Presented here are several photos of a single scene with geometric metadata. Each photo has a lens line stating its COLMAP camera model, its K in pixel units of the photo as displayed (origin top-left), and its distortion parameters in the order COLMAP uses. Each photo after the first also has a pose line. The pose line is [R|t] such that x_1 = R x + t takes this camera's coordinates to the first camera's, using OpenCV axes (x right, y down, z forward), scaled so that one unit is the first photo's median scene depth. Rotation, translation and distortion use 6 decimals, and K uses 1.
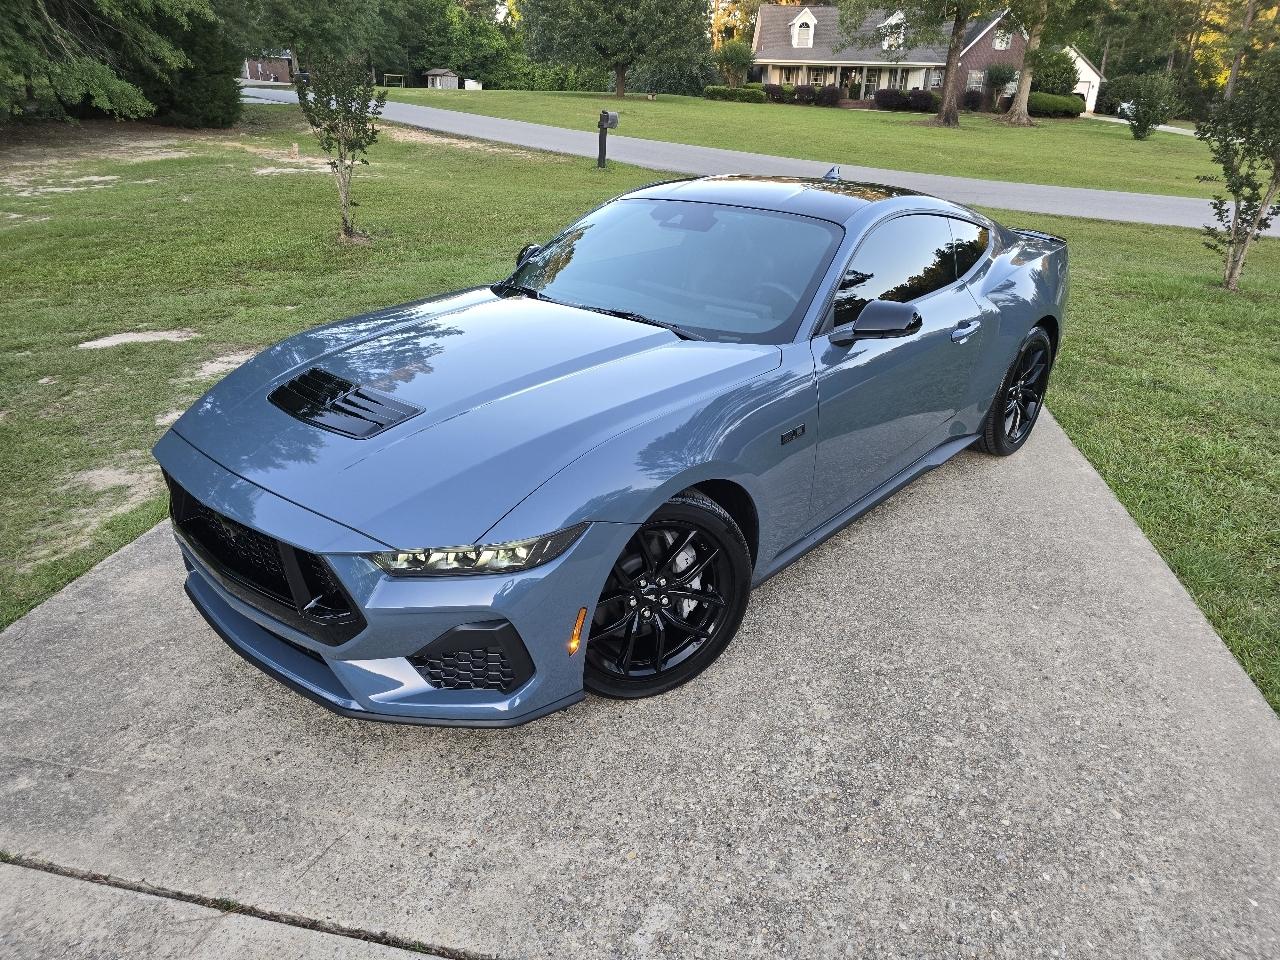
lens RADIAL K [[859.2, 0, 640.0], [0, 859.2, 480.0], [0, 0, 1]] dist [0.047782, -0.034356]
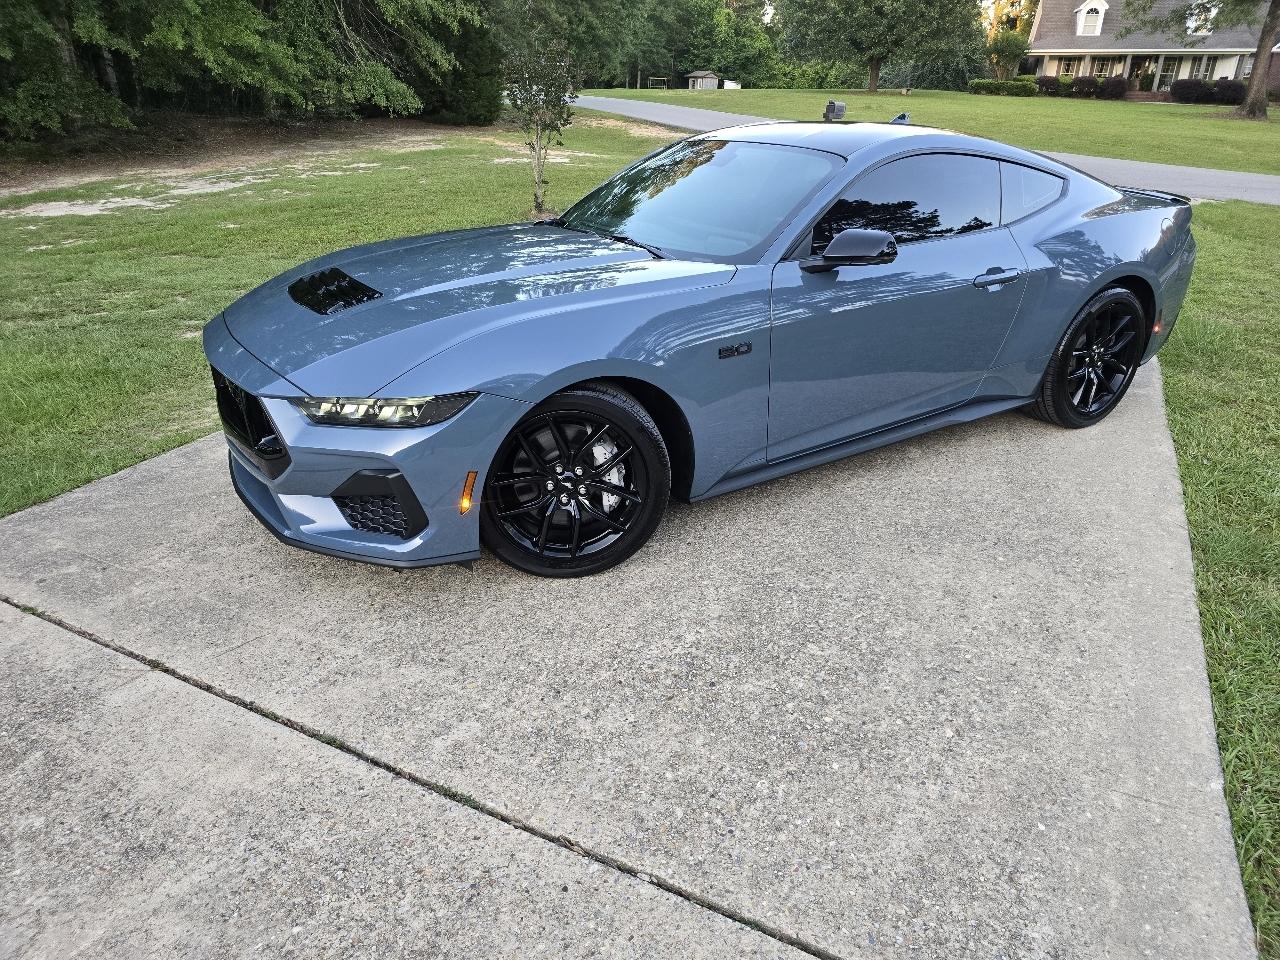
lens RADIAL K [[856.9, 0, 637.7], [0, 856.9, 483.2], [0, 0, 1]] dist [0.051656, -0.040654]
pose [[0.961610, 0.100978, -0.255164, 0.330392], [-0.100371, 0.994830, 0.015434, 0.096805], [0.255404, 0.010769, 0.966775, -0.019952]]
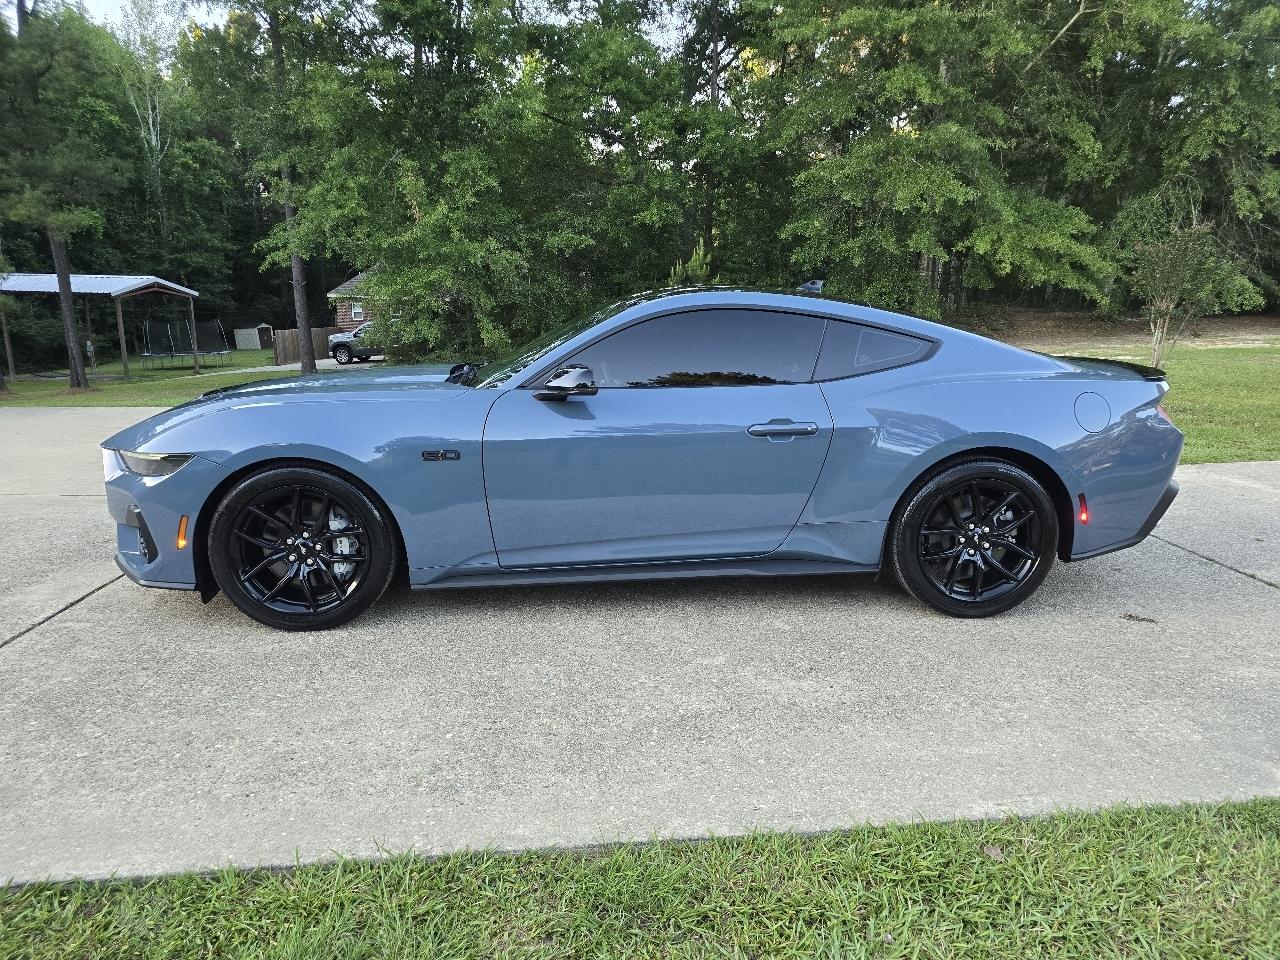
lens RADIAL K [[859.8, 0, 654.0], [0, 859.8, 483.3], [0, 0, 1]] dist [0.051940, -0.041465]
pose [[0.318738, 0.192624, -0.928064, 1.344991], [-0.387189, 0.920174, 0.058008, -0.214885], [0.865153, 0.340847, 0.367876, 0.841814]]
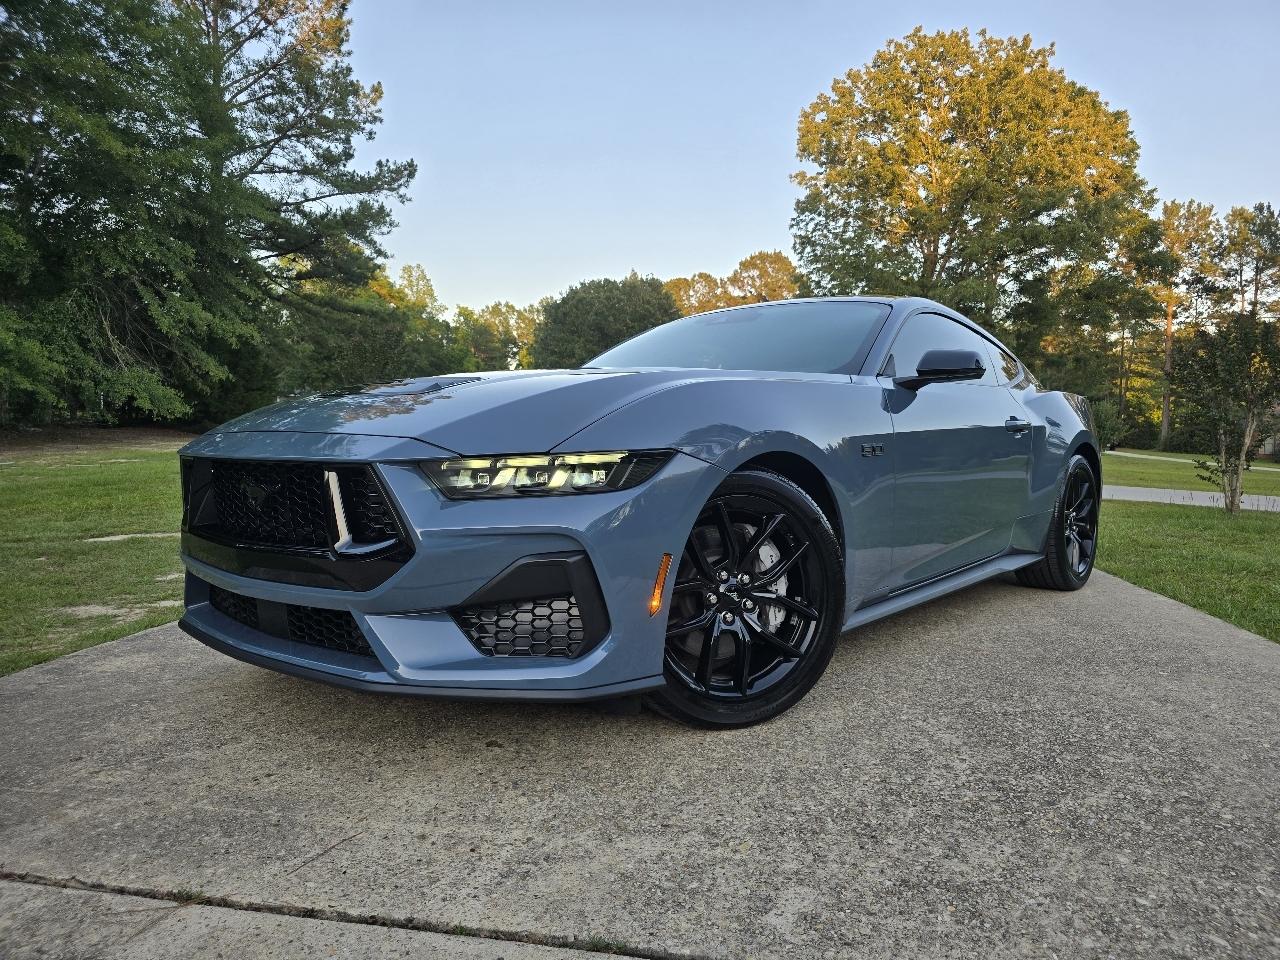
lens RADIAL K [[857.8, 0, 651.1], [0, 857.8, 469.4], [0, 0, 1]] dist [0.046445, -0.037489]
pose [[0.999784, 0.001919, 0.020704, -0.076987], [0.005826, 0.930000, -0.367513, 0.293896], [-0.019959, 0.367554, 0.929788, 0.142050]]
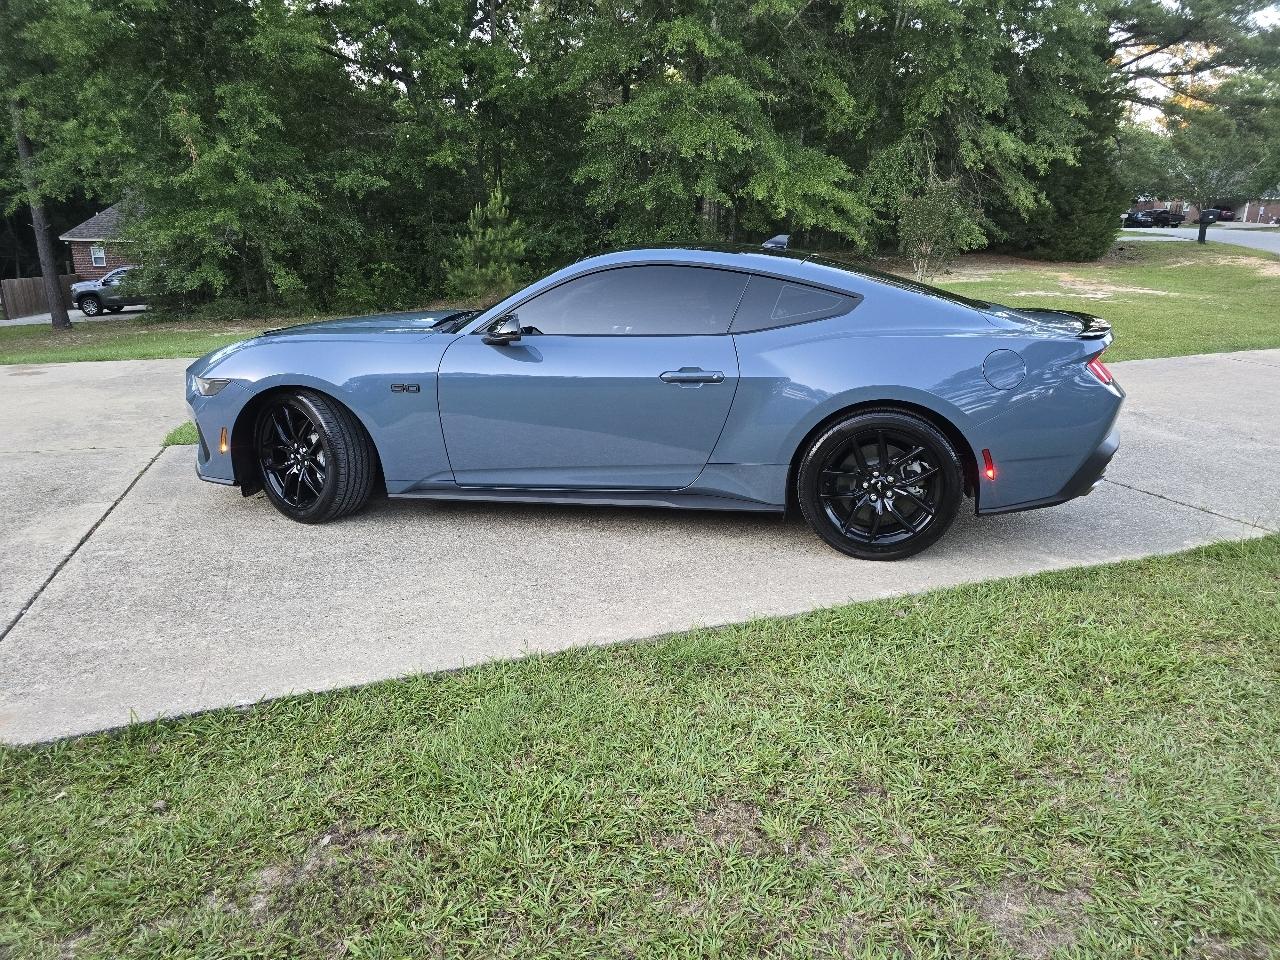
lens RADIAL K [[857.1, 0, 635.3], [0, 857.1, 473.6], [0, 0, 1]] dist [0.052504, -0.046624]
pose [[0.530355, 0.214243, -0.820258, 1.523177], [-0.338315, 0.940647, 0.026944, -0.085662], [0.777346, 0.263216, 0.571359, 0.496593]]
